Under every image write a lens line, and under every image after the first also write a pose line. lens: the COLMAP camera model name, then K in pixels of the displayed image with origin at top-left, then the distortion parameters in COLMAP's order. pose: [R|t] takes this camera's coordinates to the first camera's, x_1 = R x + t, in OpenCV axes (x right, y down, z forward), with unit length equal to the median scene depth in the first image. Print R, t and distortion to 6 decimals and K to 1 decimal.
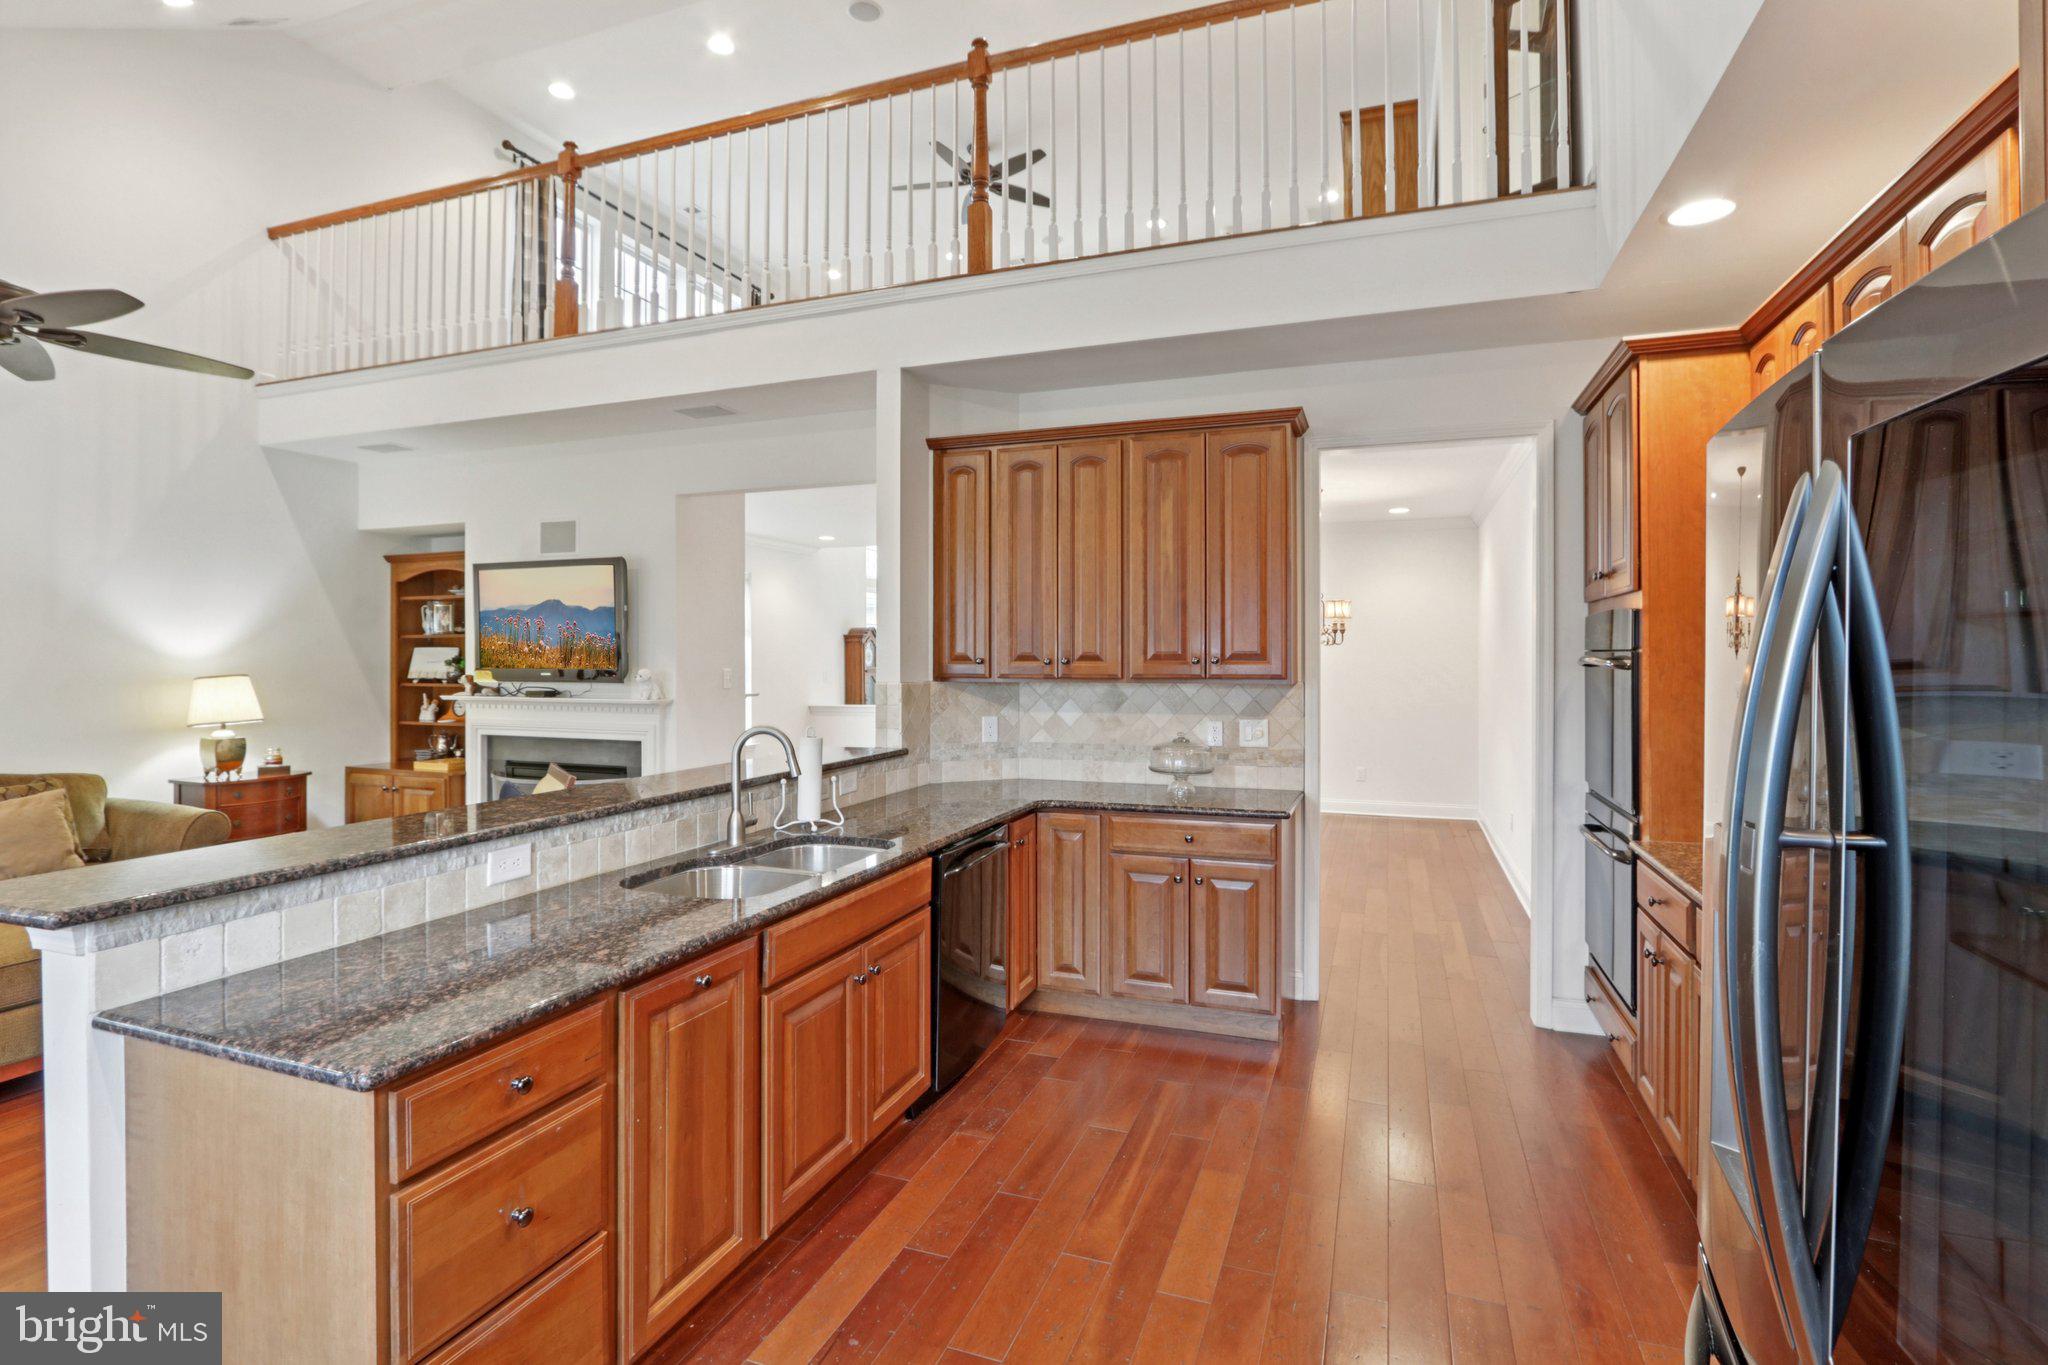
lens RADIAL K [[984.0, 0, 1019.0], [0, 984.0, 657.6], [0, 0, 1]] dist [-0.014361, 0.001264]
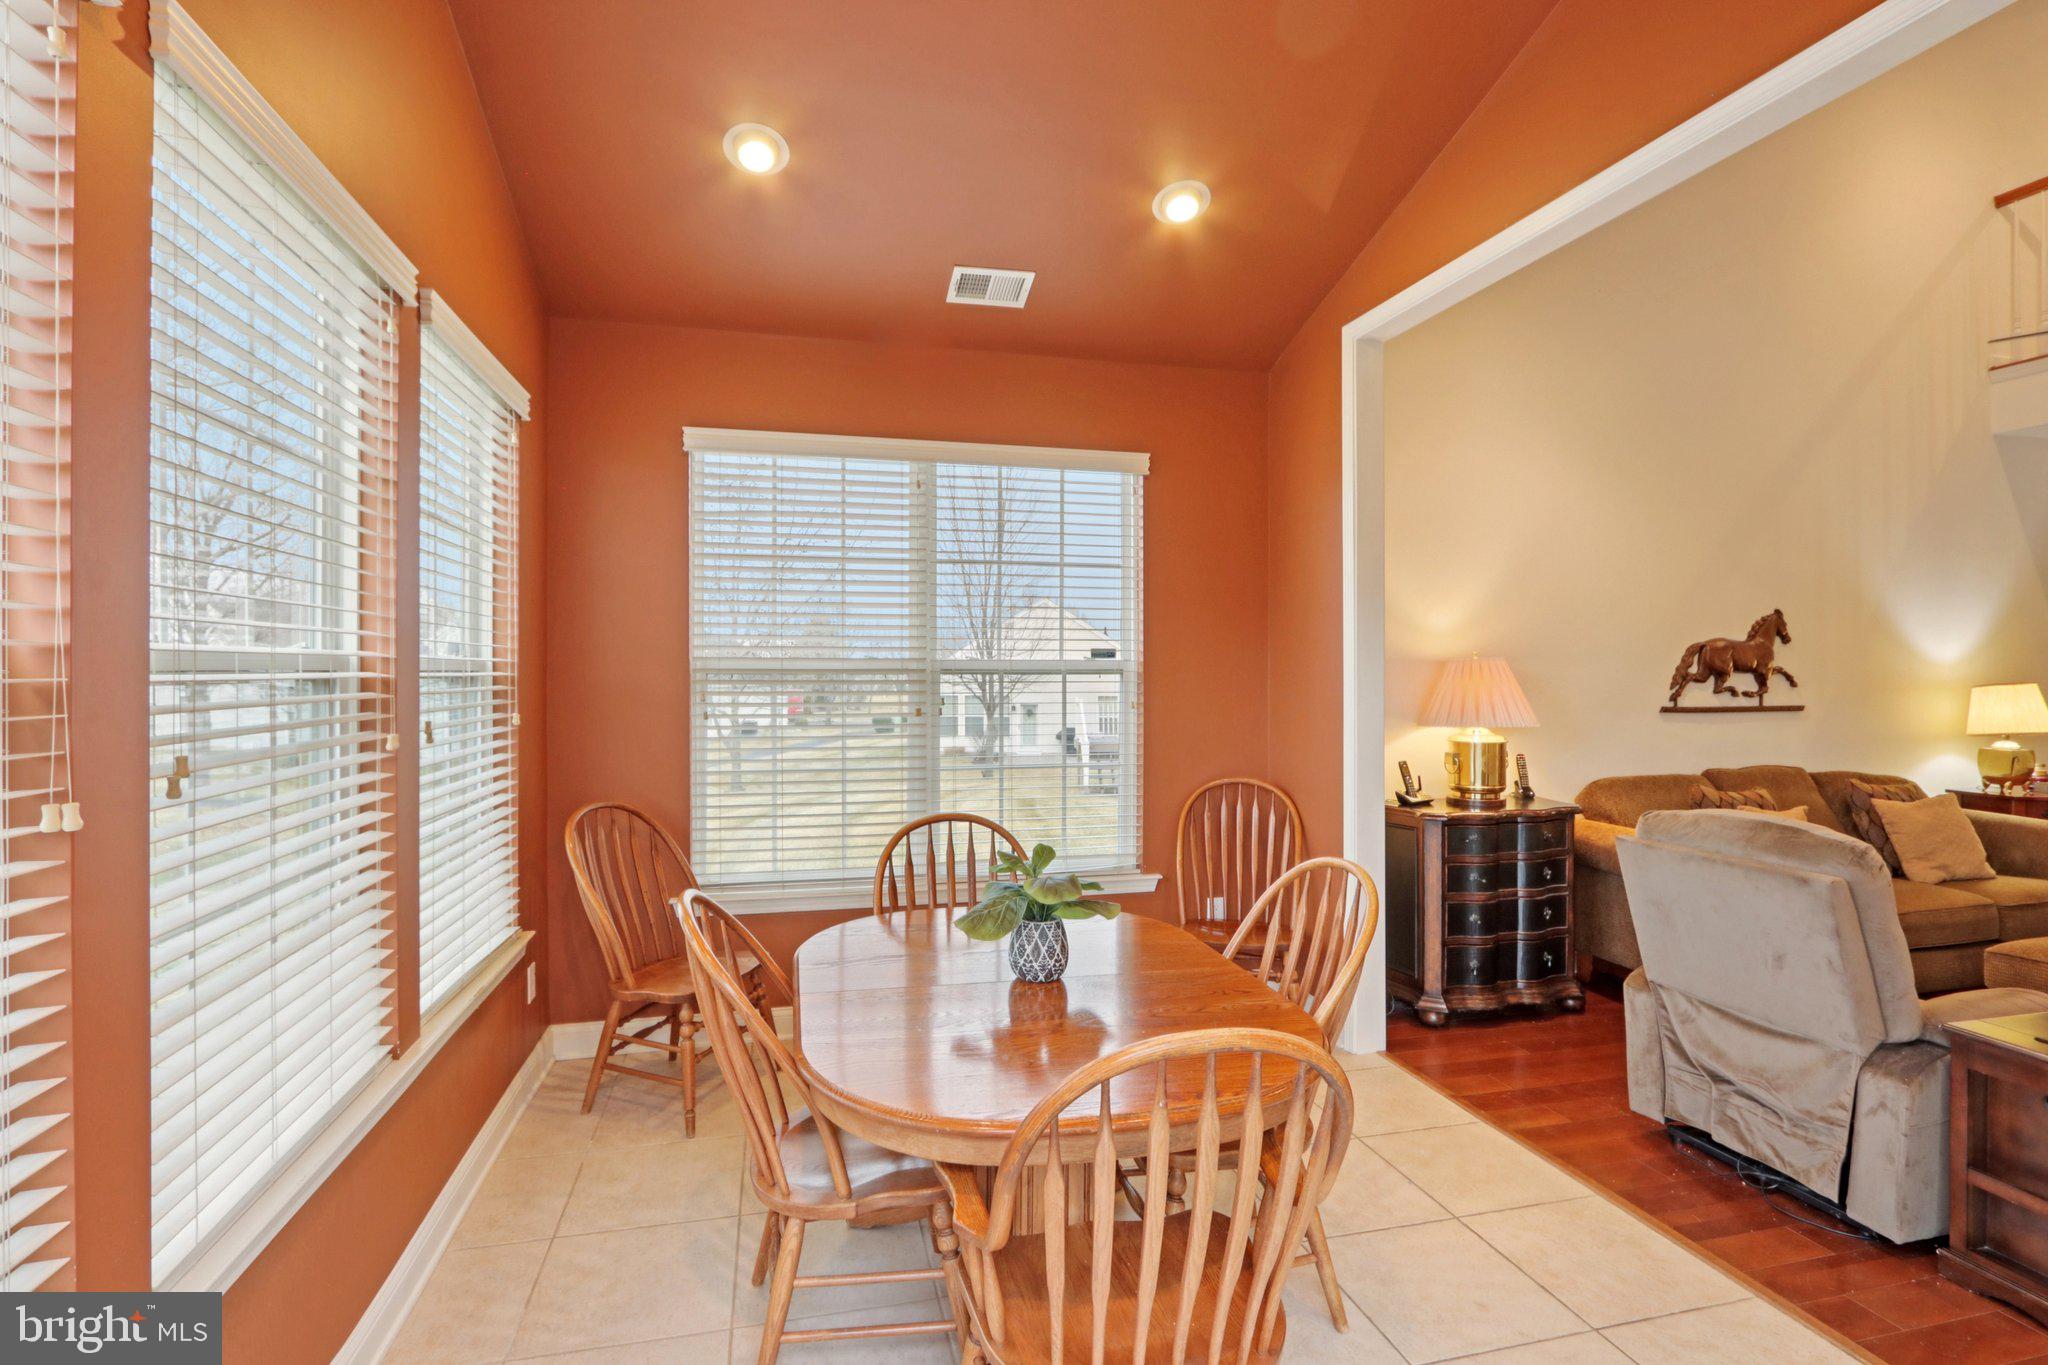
lens RADIAL K [[994.2, 0, 1018.4], [0, 994.2, 662.8], [0, 0, 1]] dist [-0.011861, 0.000811]
pose [[0.562369, -0.004531, -0.826874, -0.573003], [-0.001047, 0.999980, -0.006191, 0.006336], [0.826886, 0.004347, 0.562353, -0.308115]]
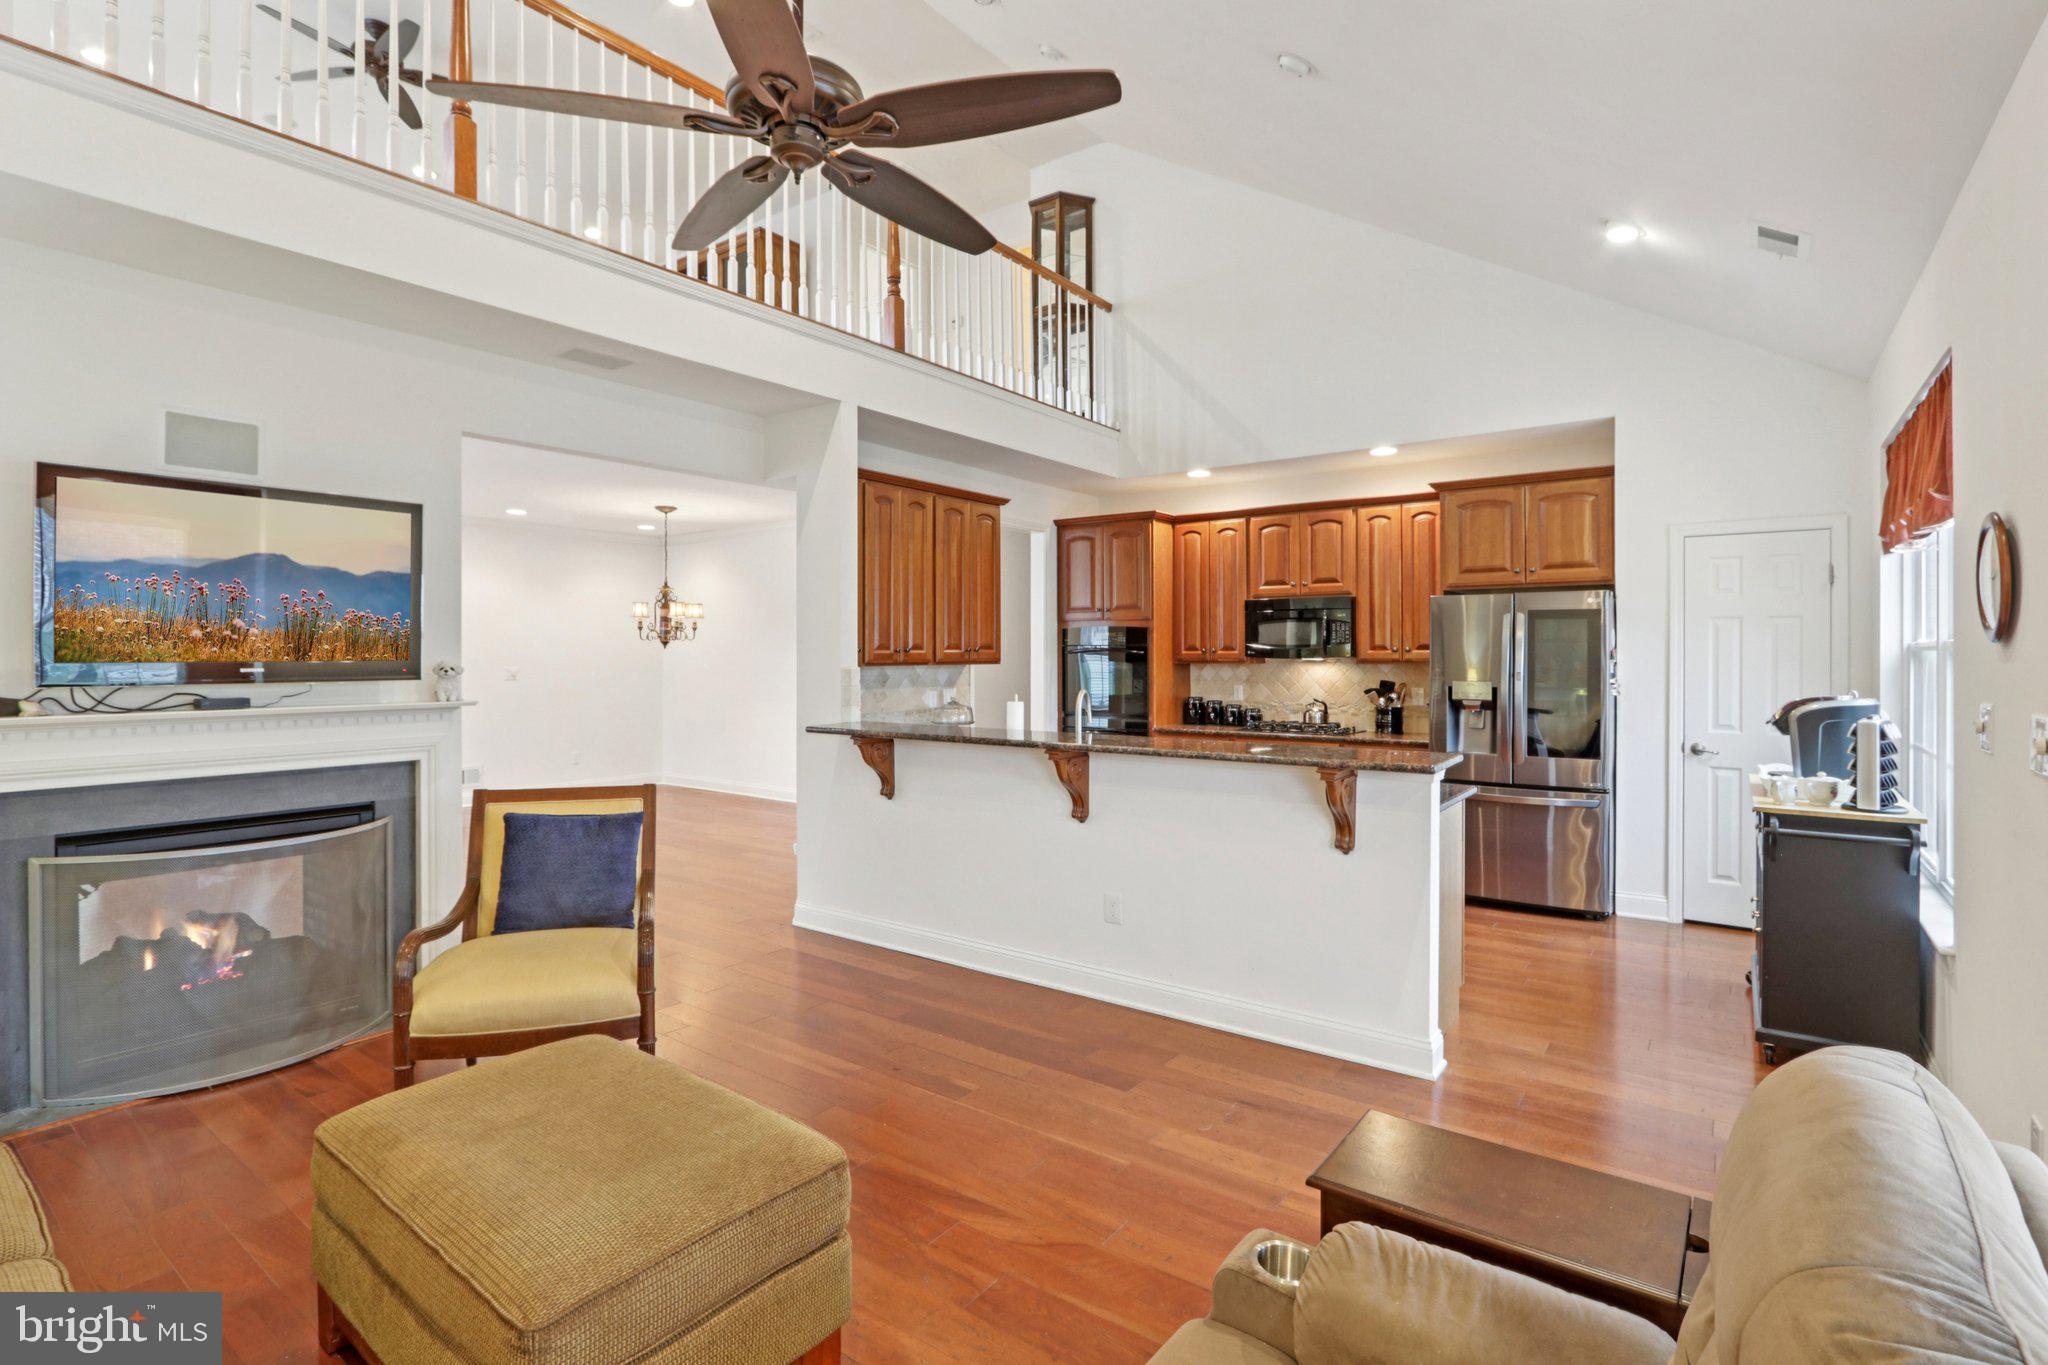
lens RADIAL K [[984.0, 0, 1019.0], [0, 984.0, 657.6], [0, 0, 1]] dist [-0.014361, 0.001264]
pose [[0.270622, -0.003653, 0.962679, -0.975542], [0.002018, 0.999993, 0.003228, 0.007996], [-0.962684, 0.001069, 0.270627, 0.386297]]
